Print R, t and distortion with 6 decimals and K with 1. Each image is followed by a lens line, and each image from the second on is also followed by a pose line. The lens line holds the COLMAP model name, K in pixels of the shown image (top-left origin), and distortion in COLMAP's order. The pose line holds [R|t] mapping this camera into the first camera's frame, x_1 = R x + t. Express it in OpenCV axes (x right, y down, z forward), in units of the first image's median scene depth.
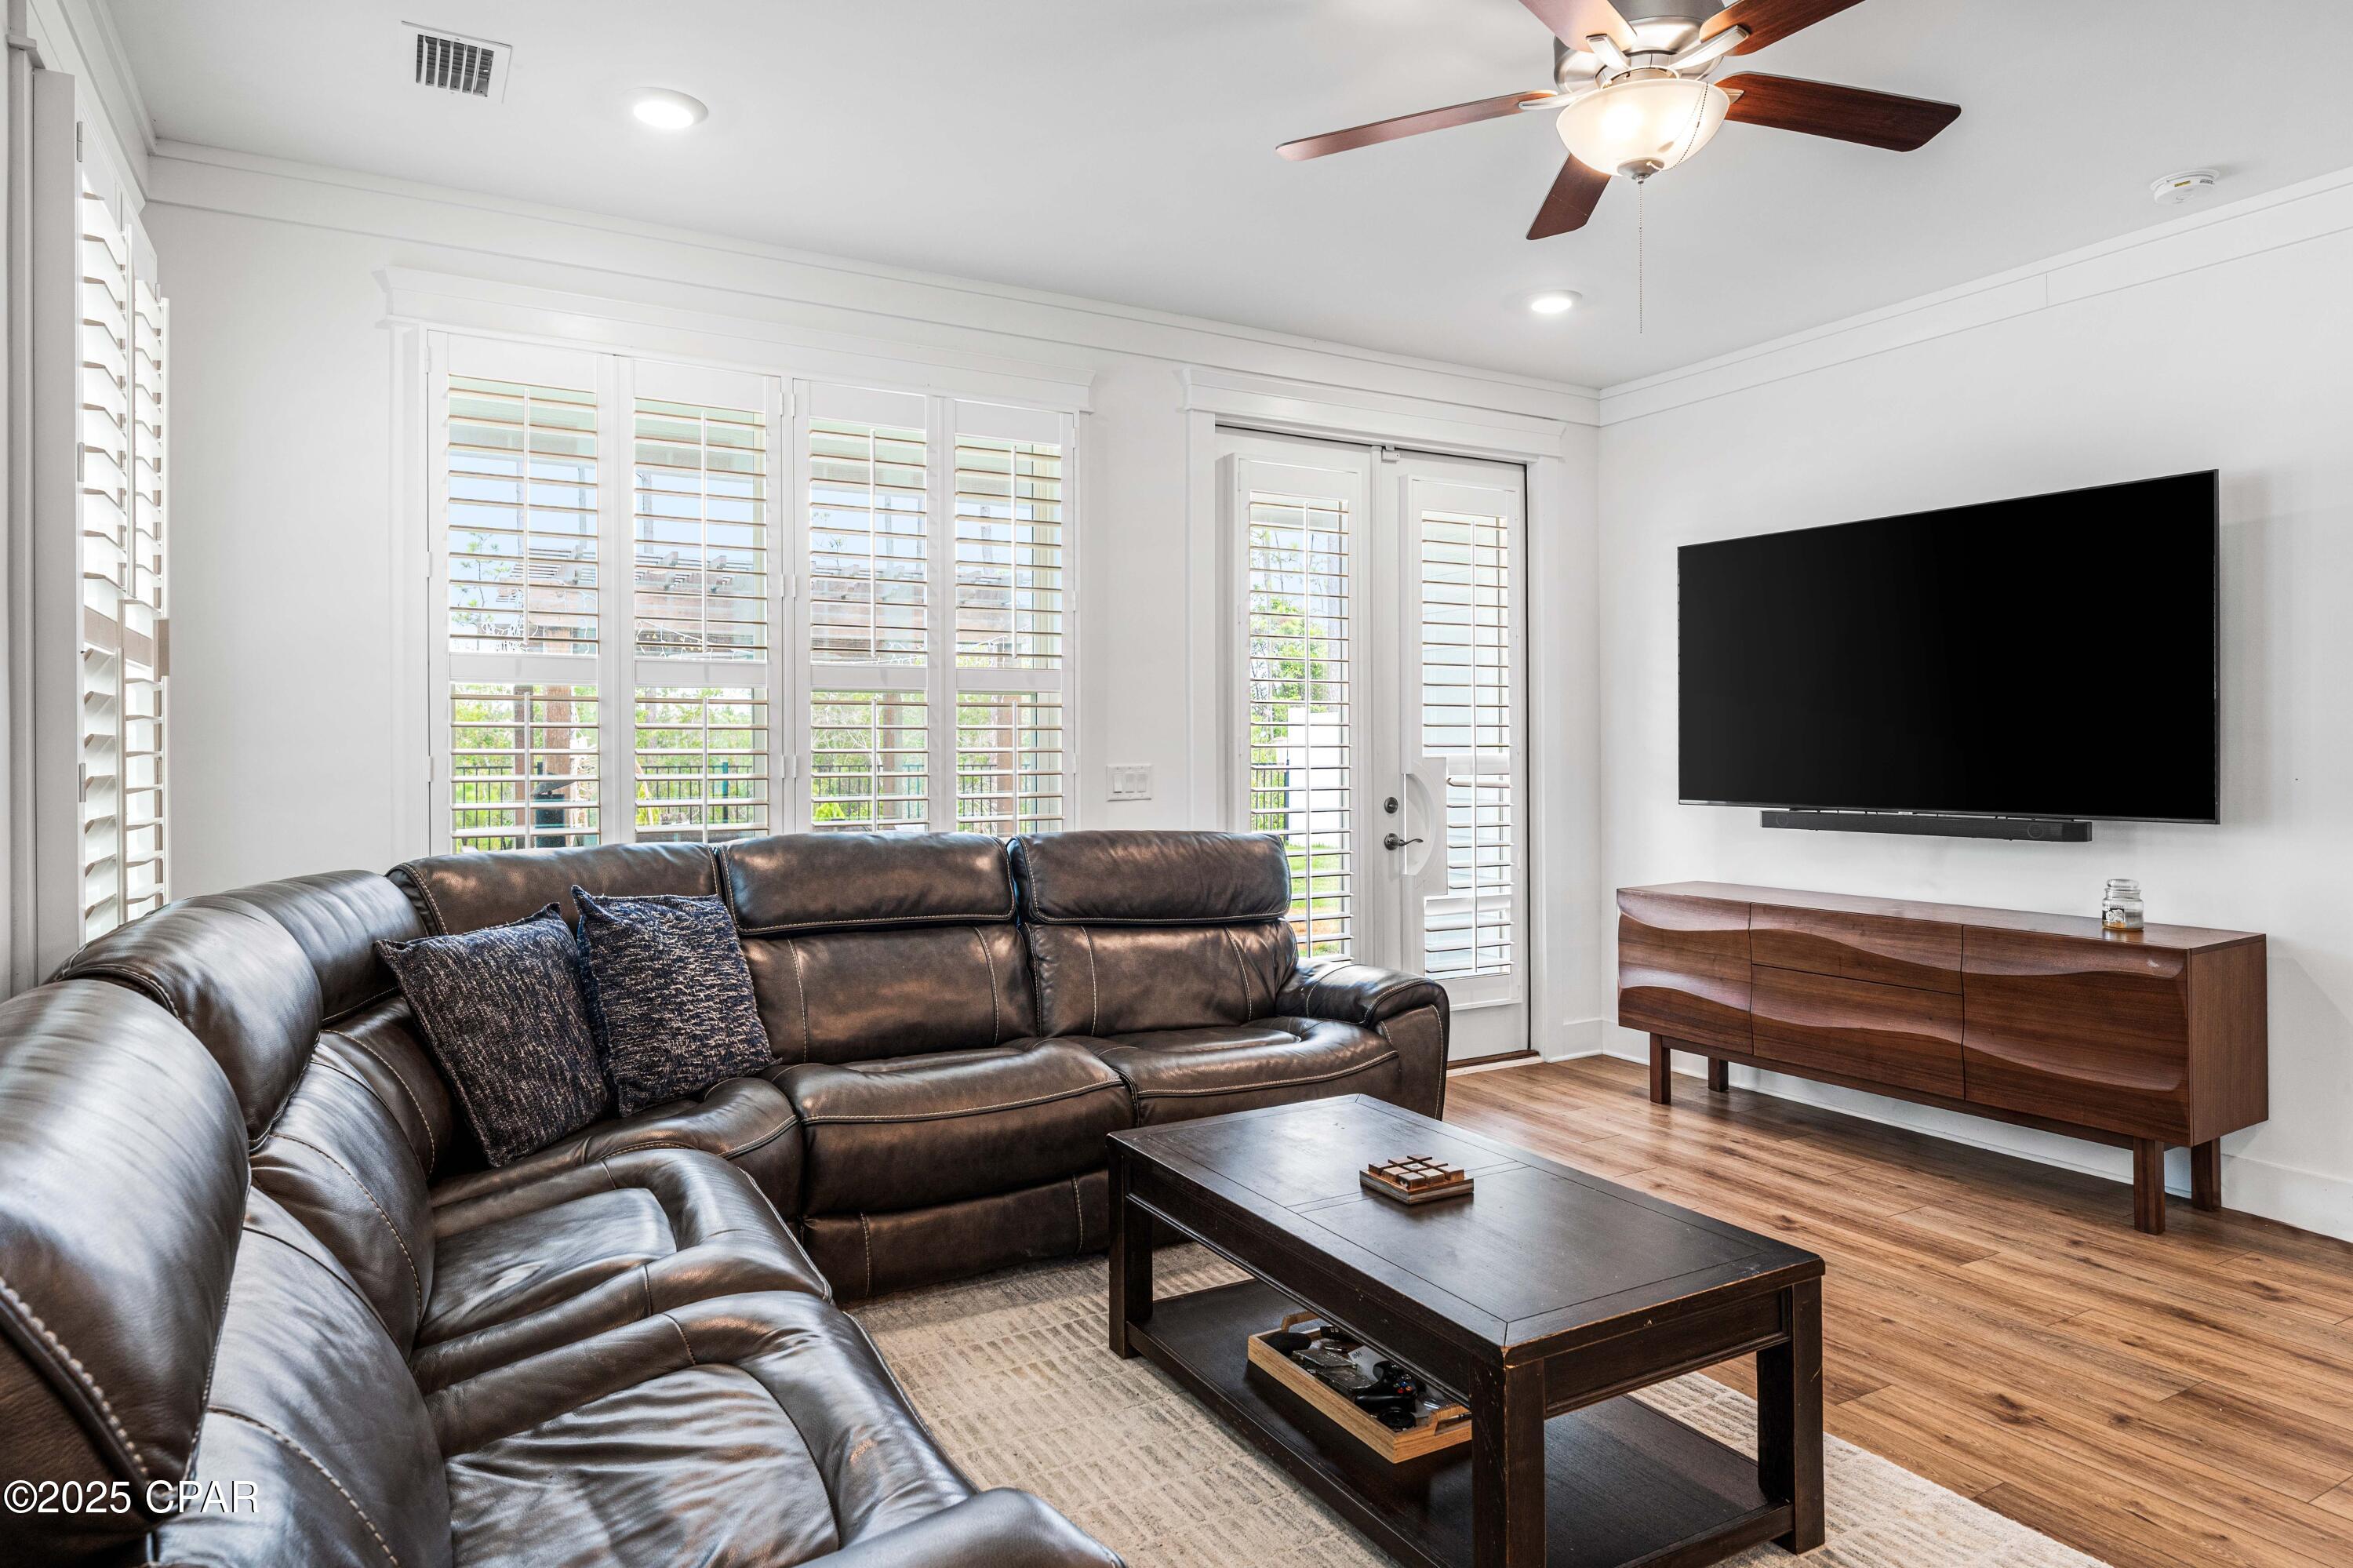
lens RADIAL K [[1369.5, 0, 1177.4], [0, 1369.5, 750.1], [0, 0, 1]] dist [0.003516, 0.000305]
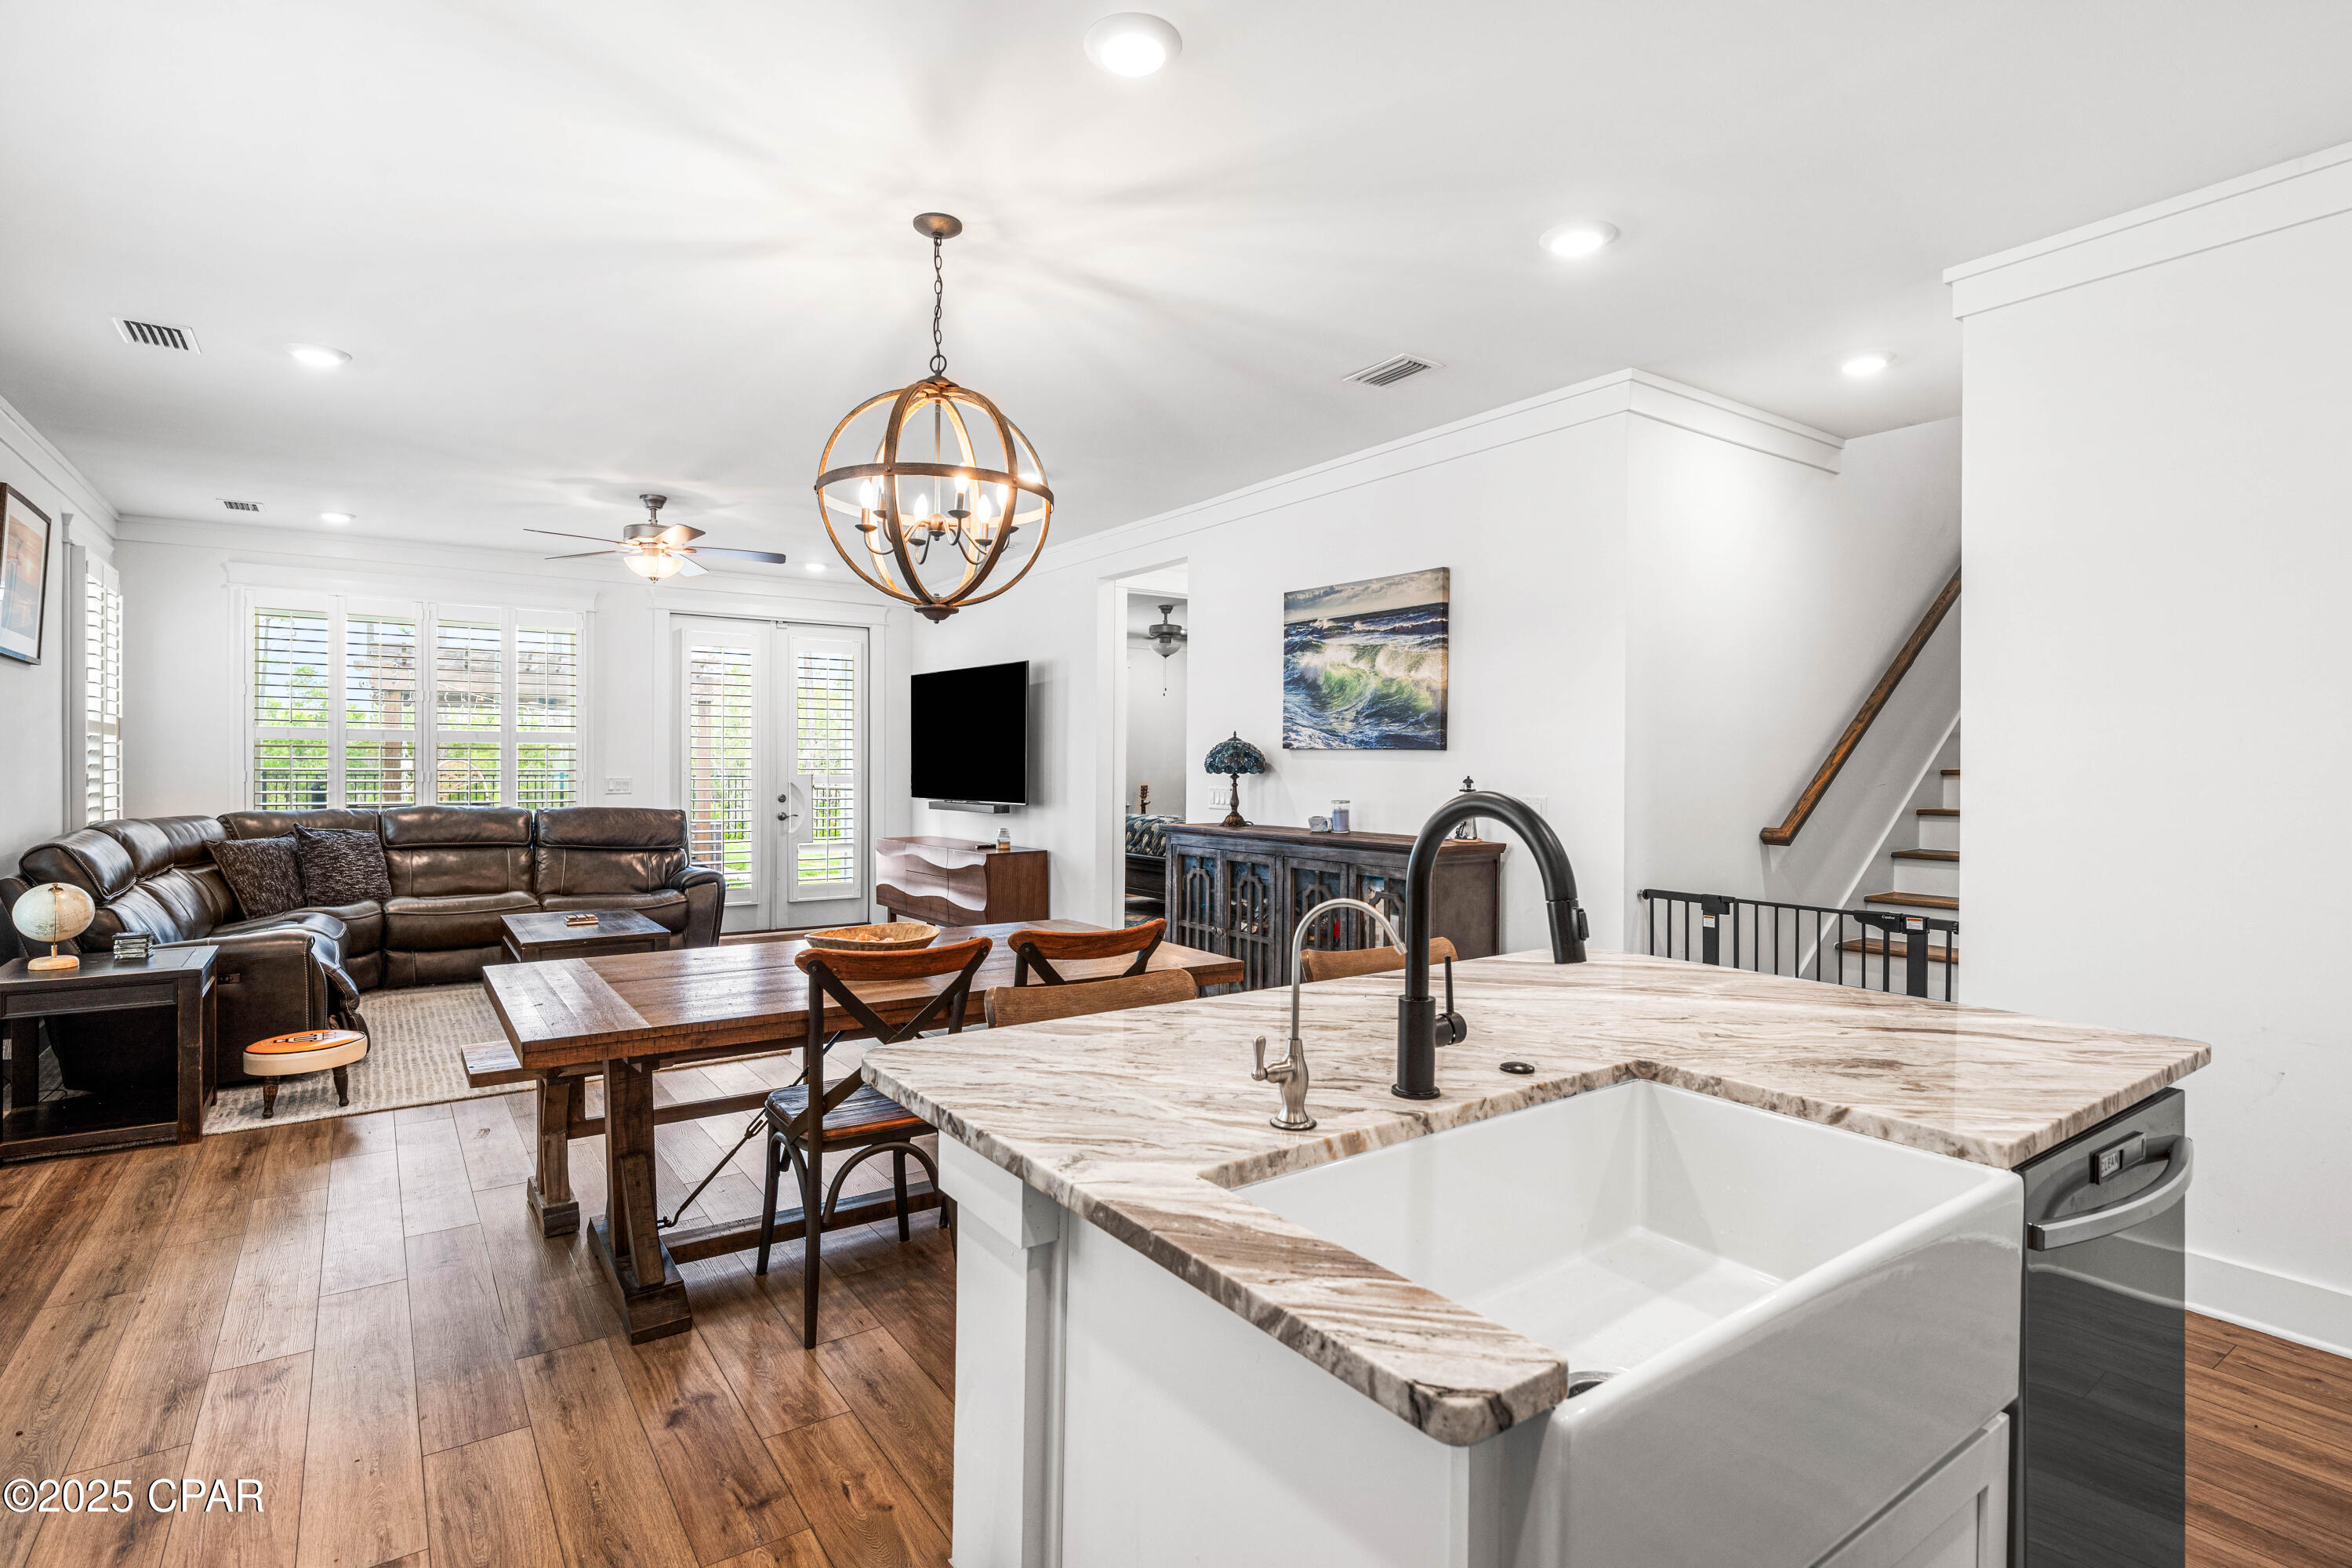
lens RADIAL K [[1146.6, 0, 1177.0], [0, 1146.6, 774.7], [0, 0, 1]] dist [-0.001479, -0.000471]
pose [[0.995400, 0.009348, 0.095352, 0.838896], [-0.010043, 0.999926, 0.006819, -0.018032], [-0.095282, -0.007746, 0.995420, -1.080772]]
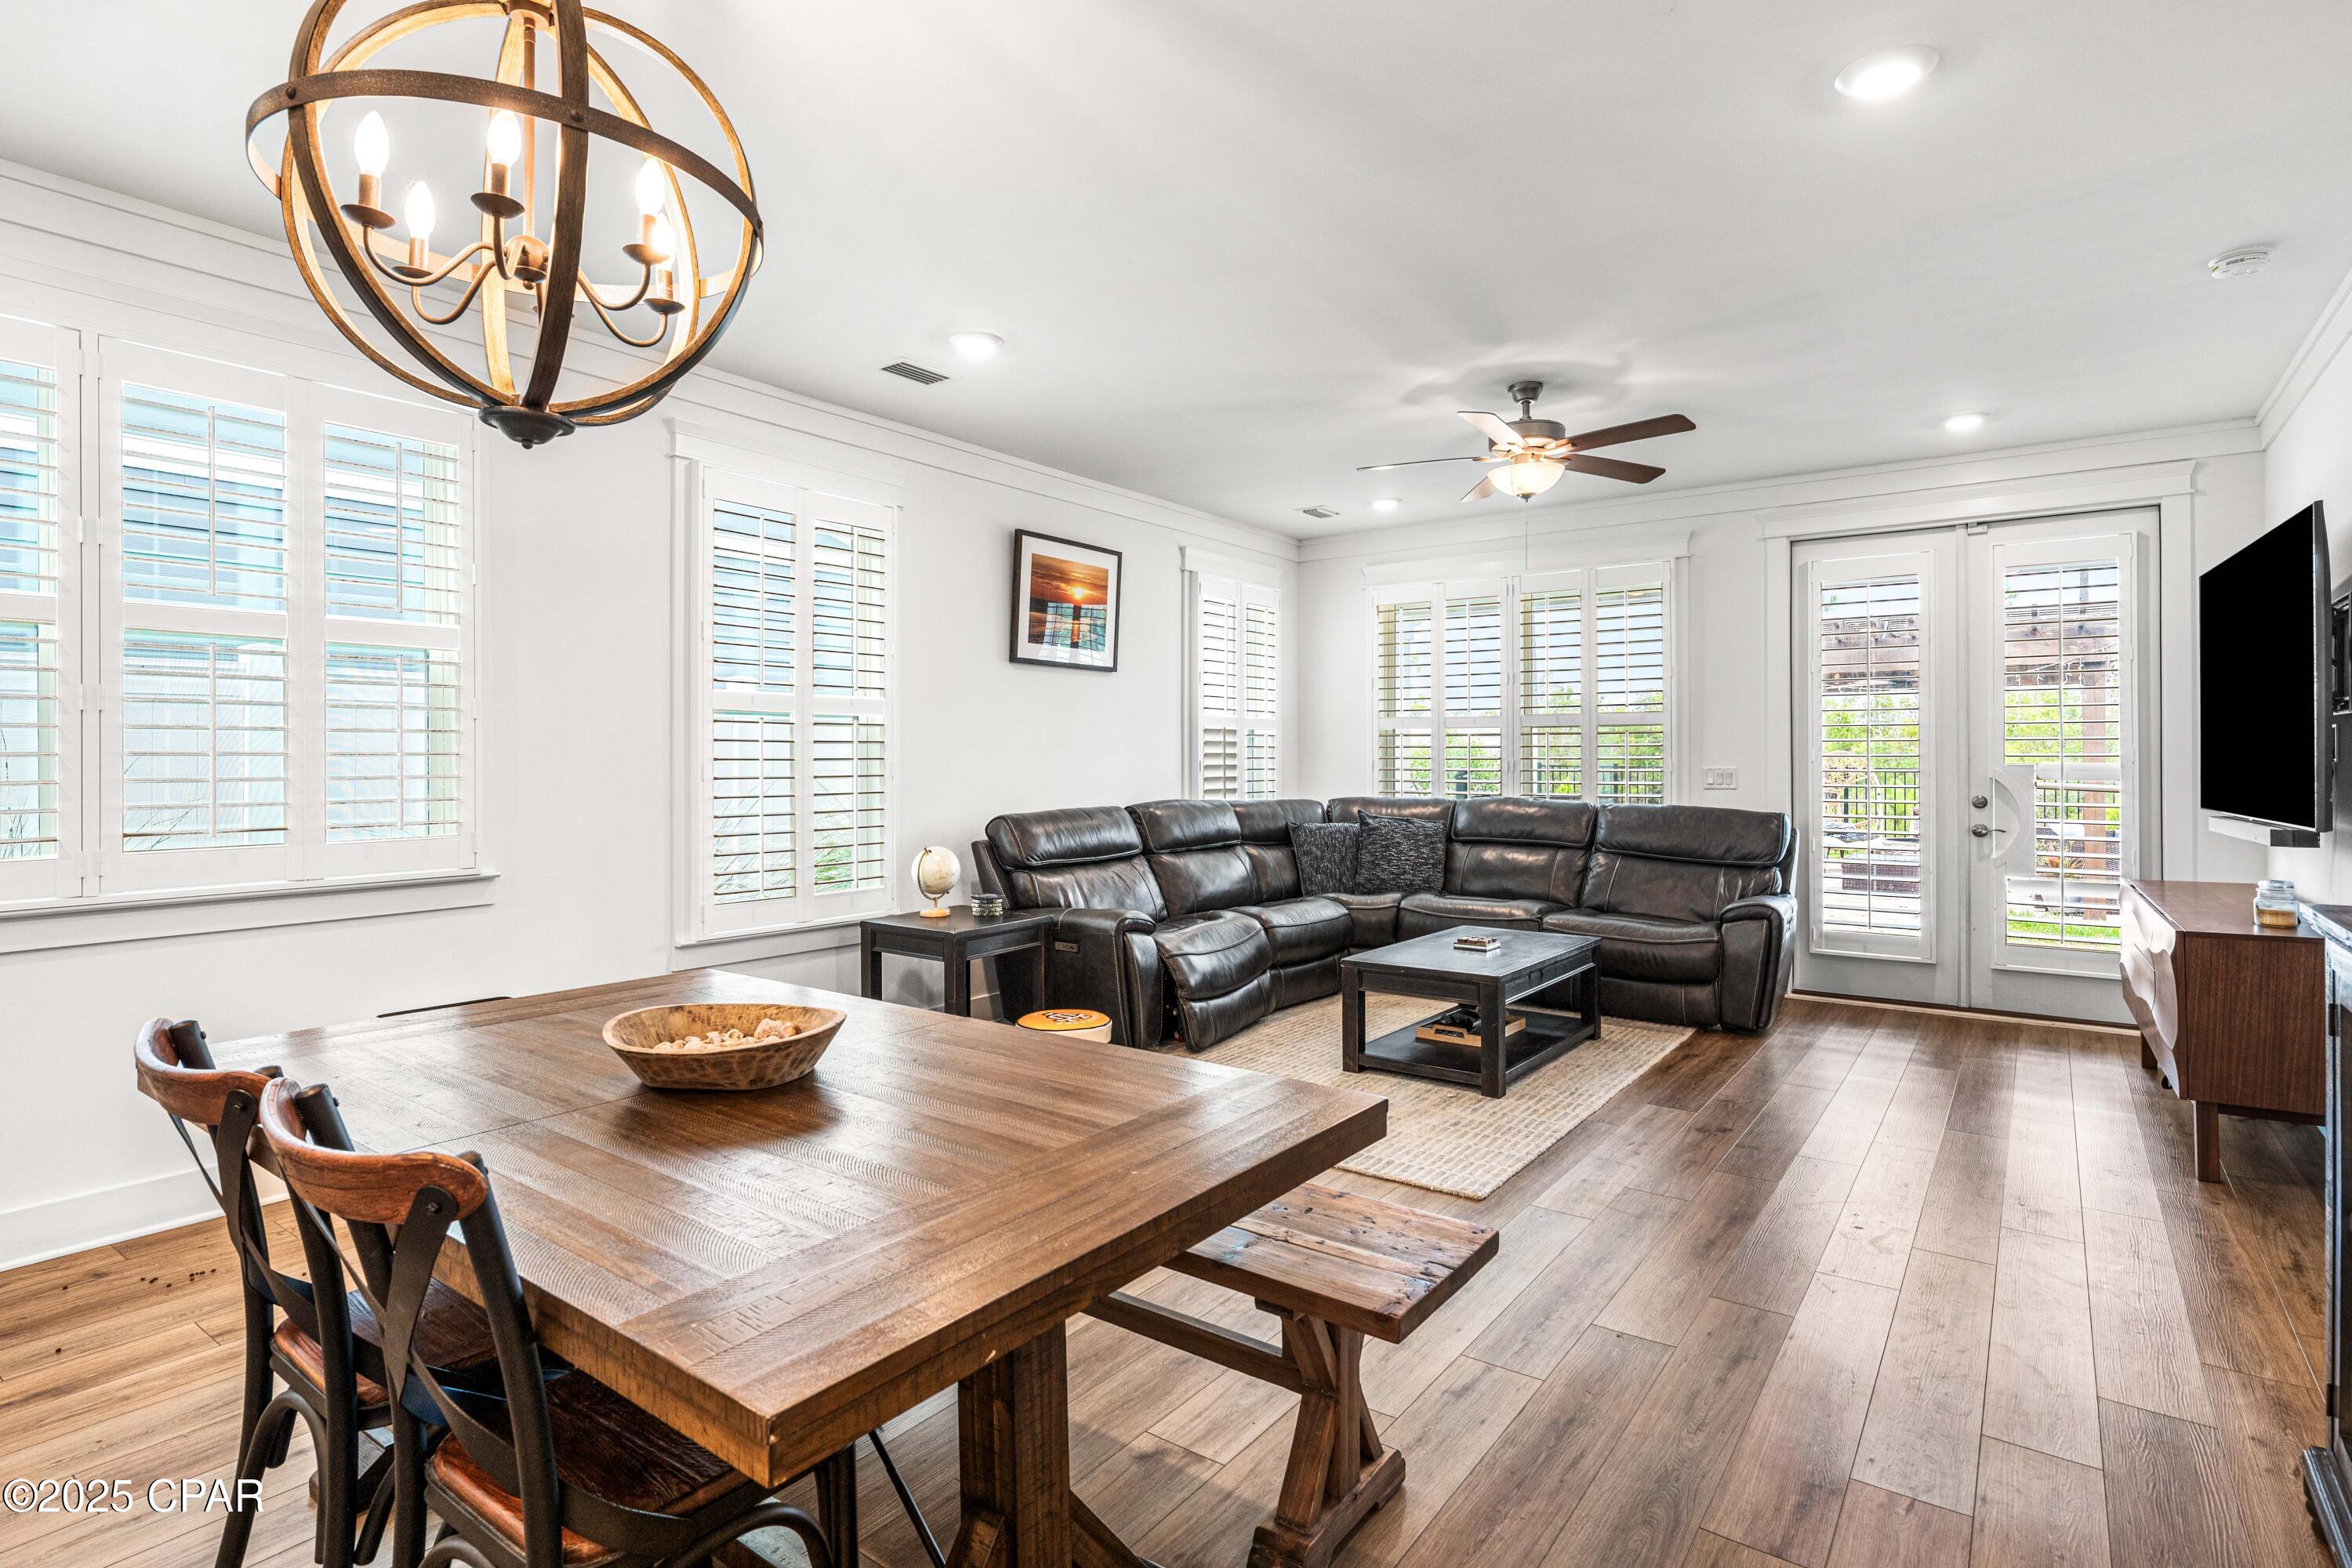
lens RADIAL K [[1166.7, 0, 1176.0], [0, 1166.7, 784.0], [0, 0, 1]] dist [0.000156, 0.000234]
pose [[0.397536, 0.024066, -0.917271, 1.250526], [-0.001042, 0.999667, 0.025777, -0.006532], [0.917586, -0.009291, 0.397429, -0.178790]]
